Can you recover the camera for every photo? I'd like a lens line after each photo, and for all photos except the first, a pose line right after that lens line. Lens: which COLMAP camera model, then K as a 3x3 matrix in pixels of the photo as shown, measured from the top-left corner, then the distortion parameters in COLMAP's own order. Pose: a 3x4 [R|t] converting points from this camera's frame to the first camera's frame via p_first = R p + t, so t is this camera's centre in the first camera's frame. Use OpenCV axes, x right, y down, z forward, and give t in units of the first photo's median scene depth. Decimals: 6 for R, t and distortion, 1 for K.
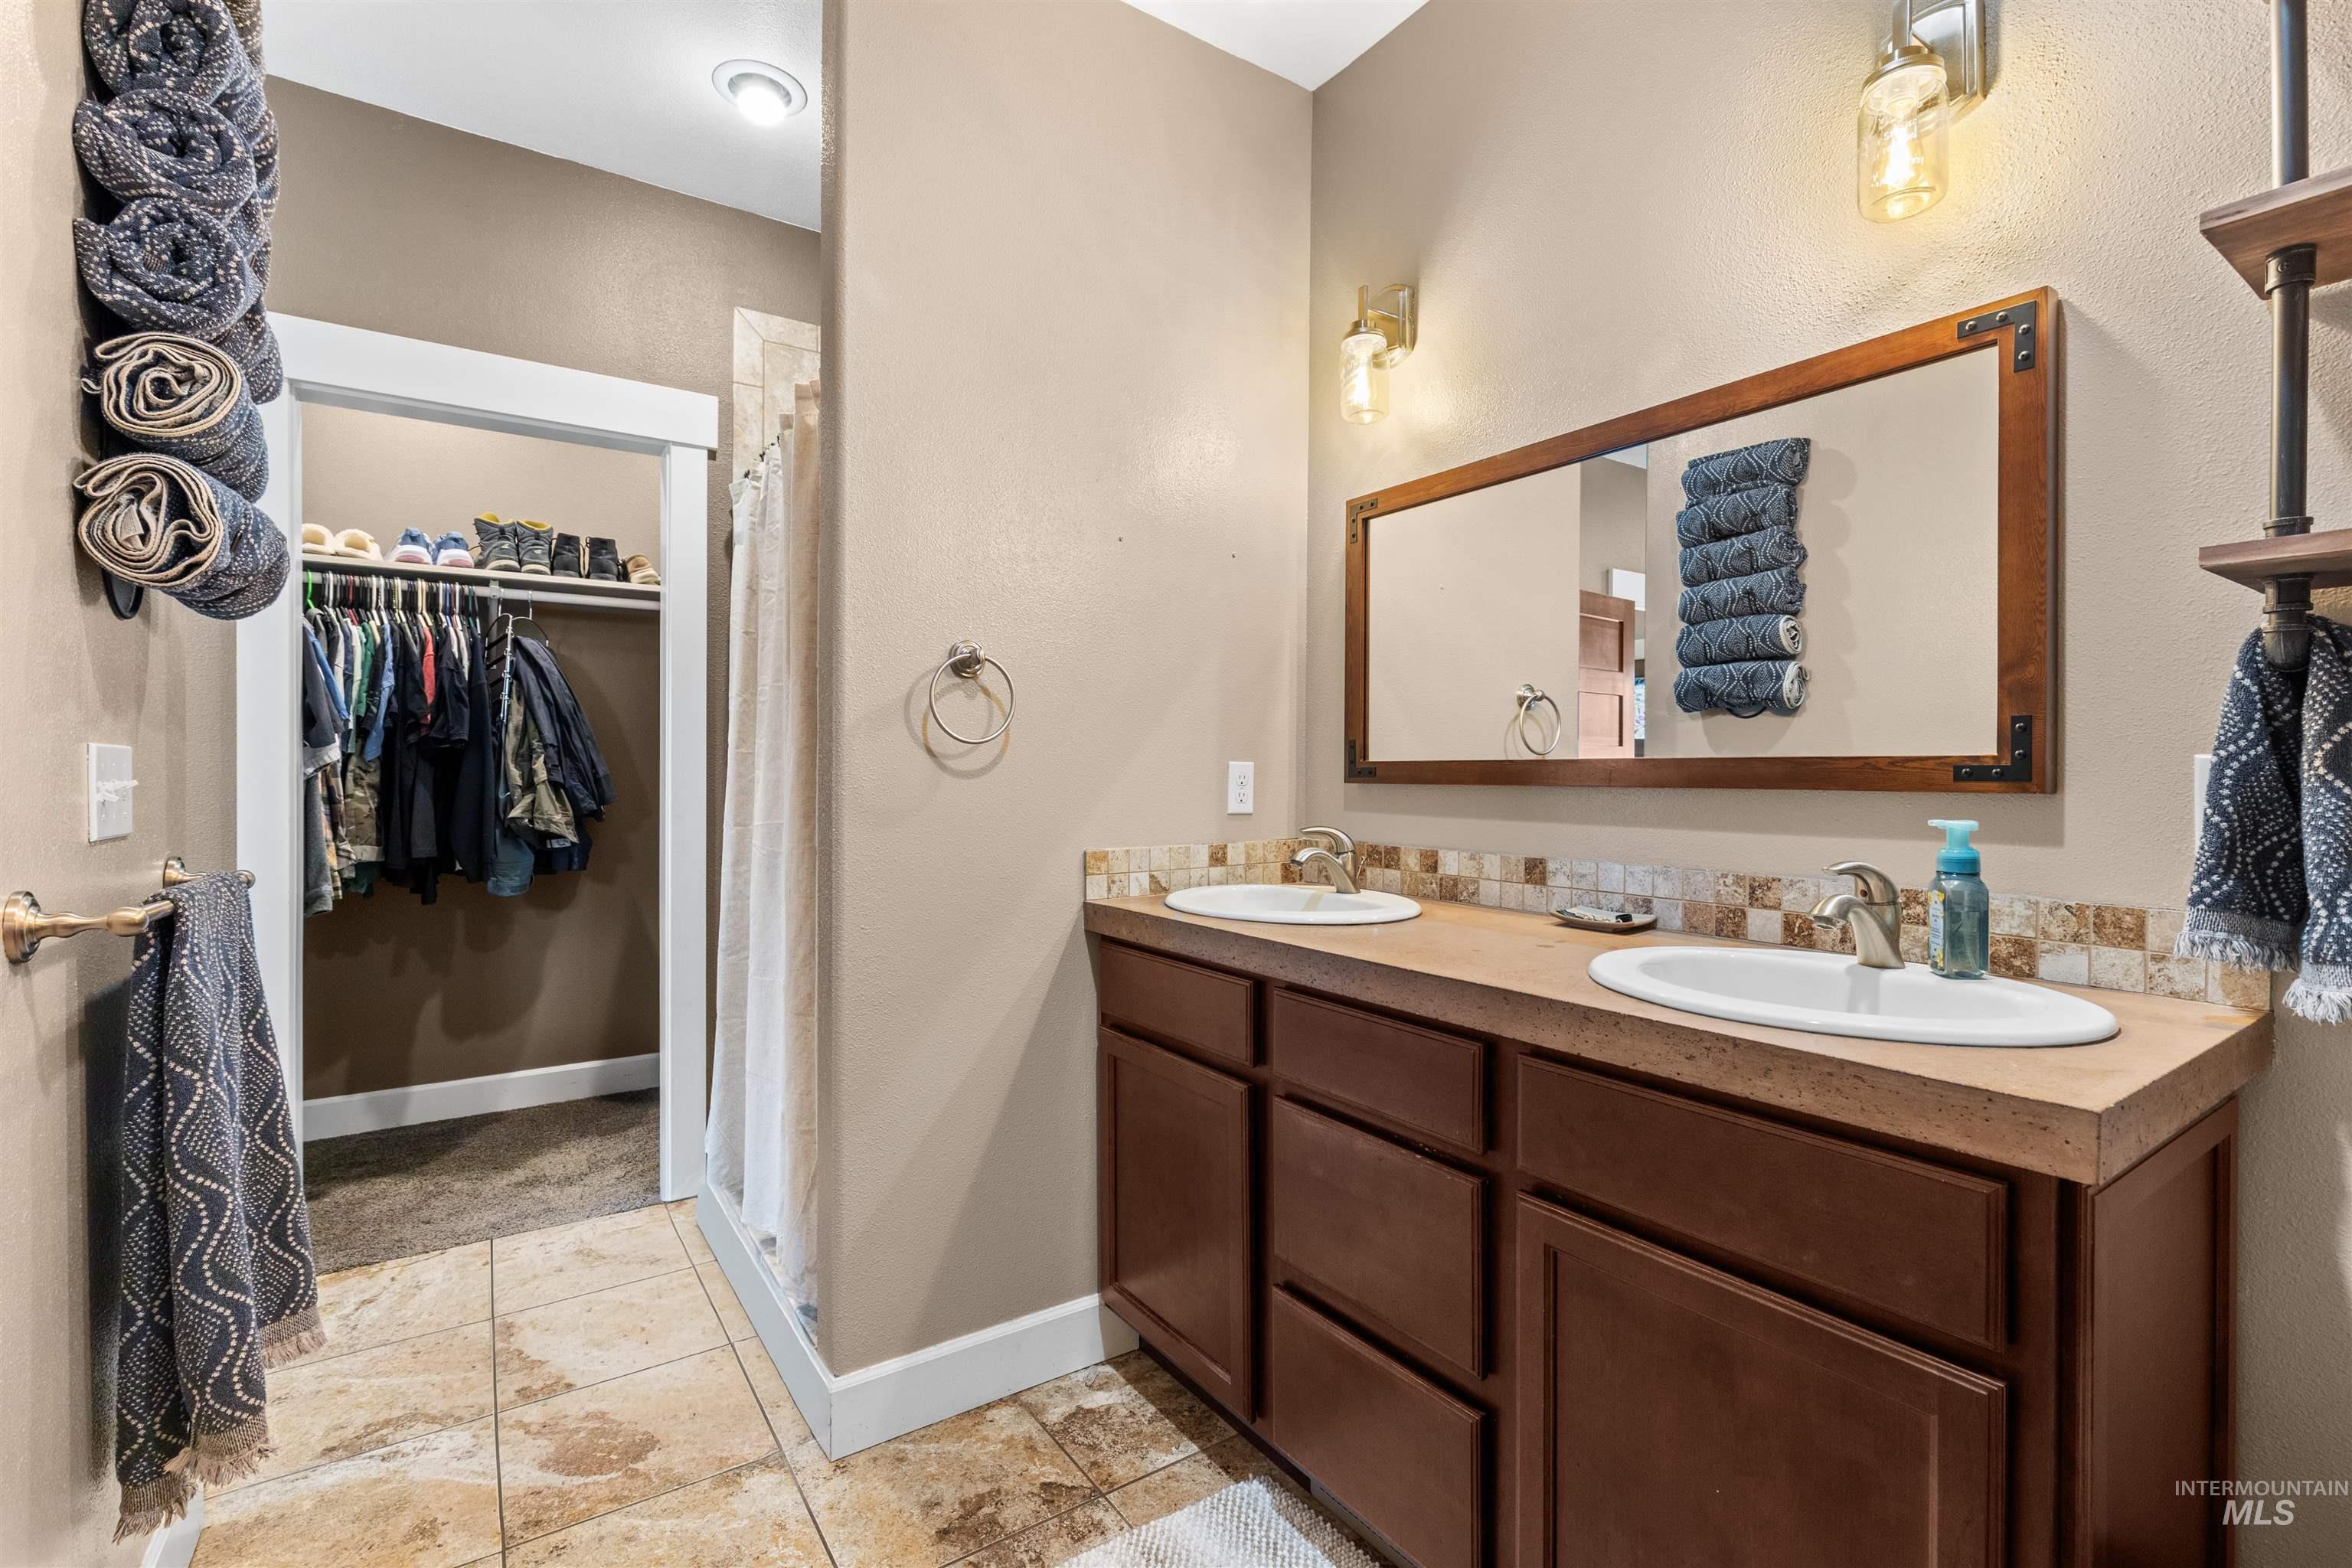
lens RADIAL K [[1064.0, 0, 1181.7], [0, 1064.0, 779.0], [0, 0, 1]] dist [-0.000779, -0.000085]
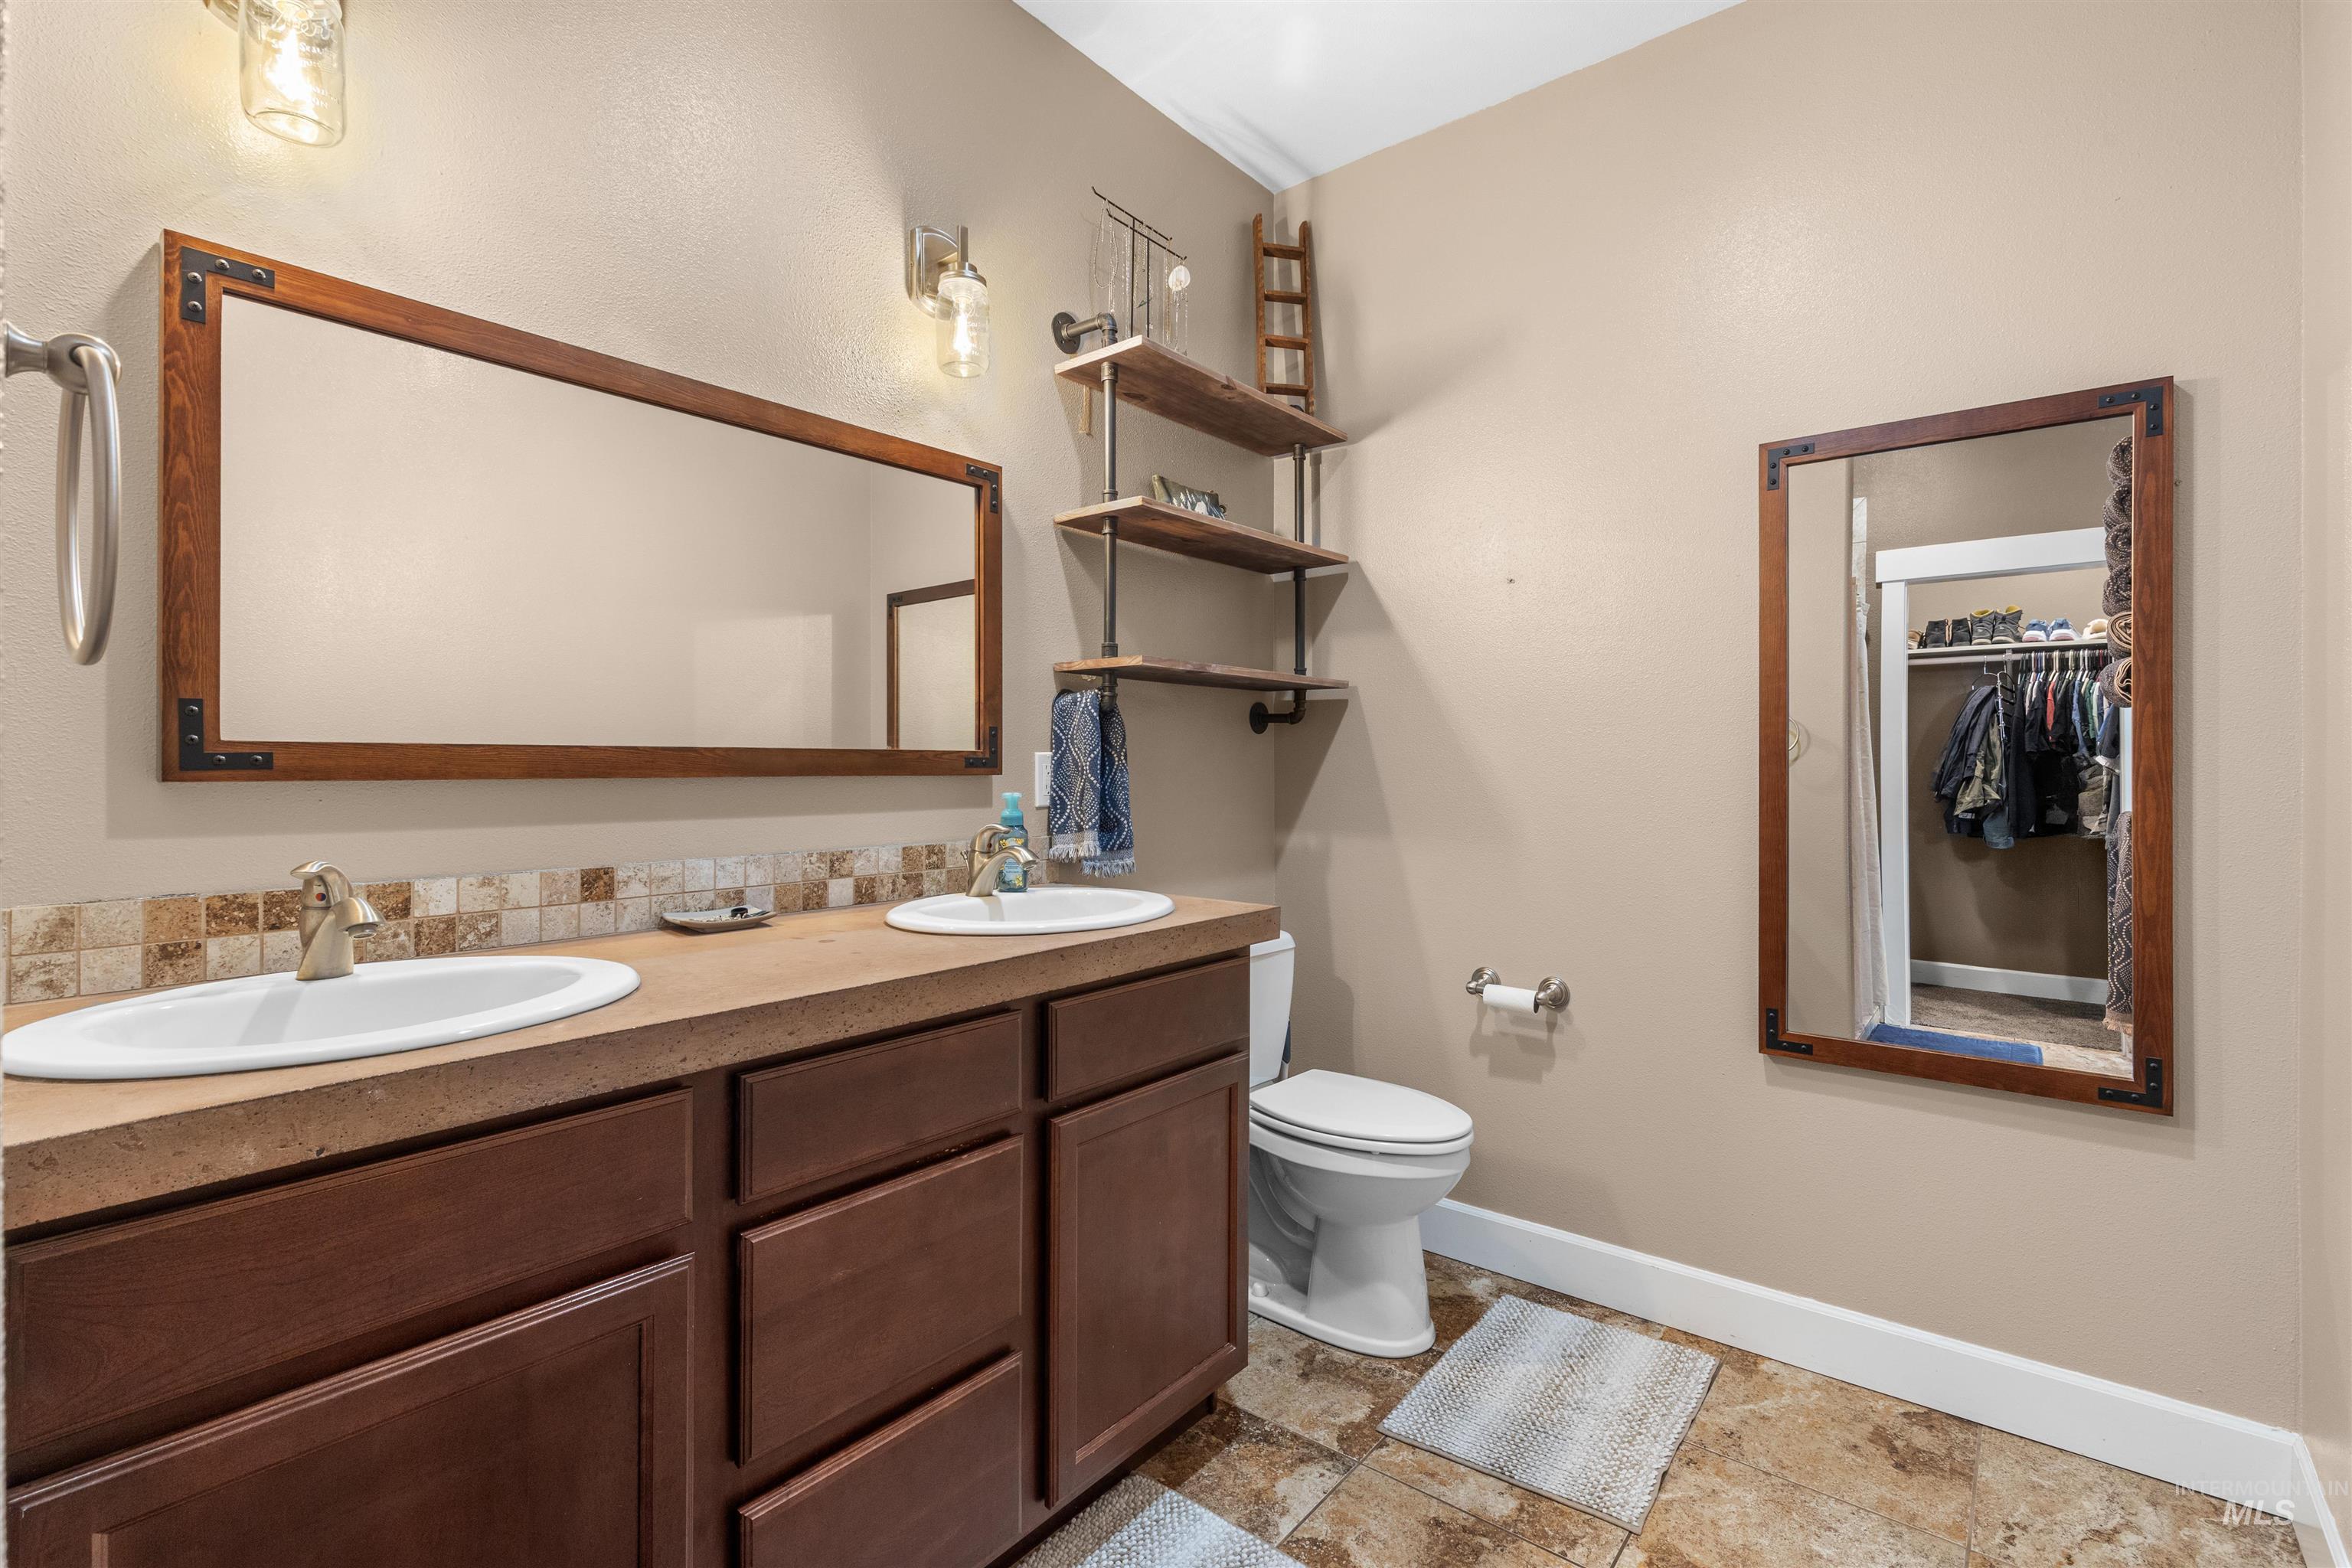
lens RADIAL K [[1064.0, 0, 1181.3], [0, 1064.0, 768.0], [0, 0, 1]] dist [-0.000779, -0.000085]
pose [[-0.292057, -0.004741, 0.956389, -0.628420], [0.006007, 0.999959, 0.006791, -0.004563], [-0.956382, 0.007729, -0.292017, 0.902765]]
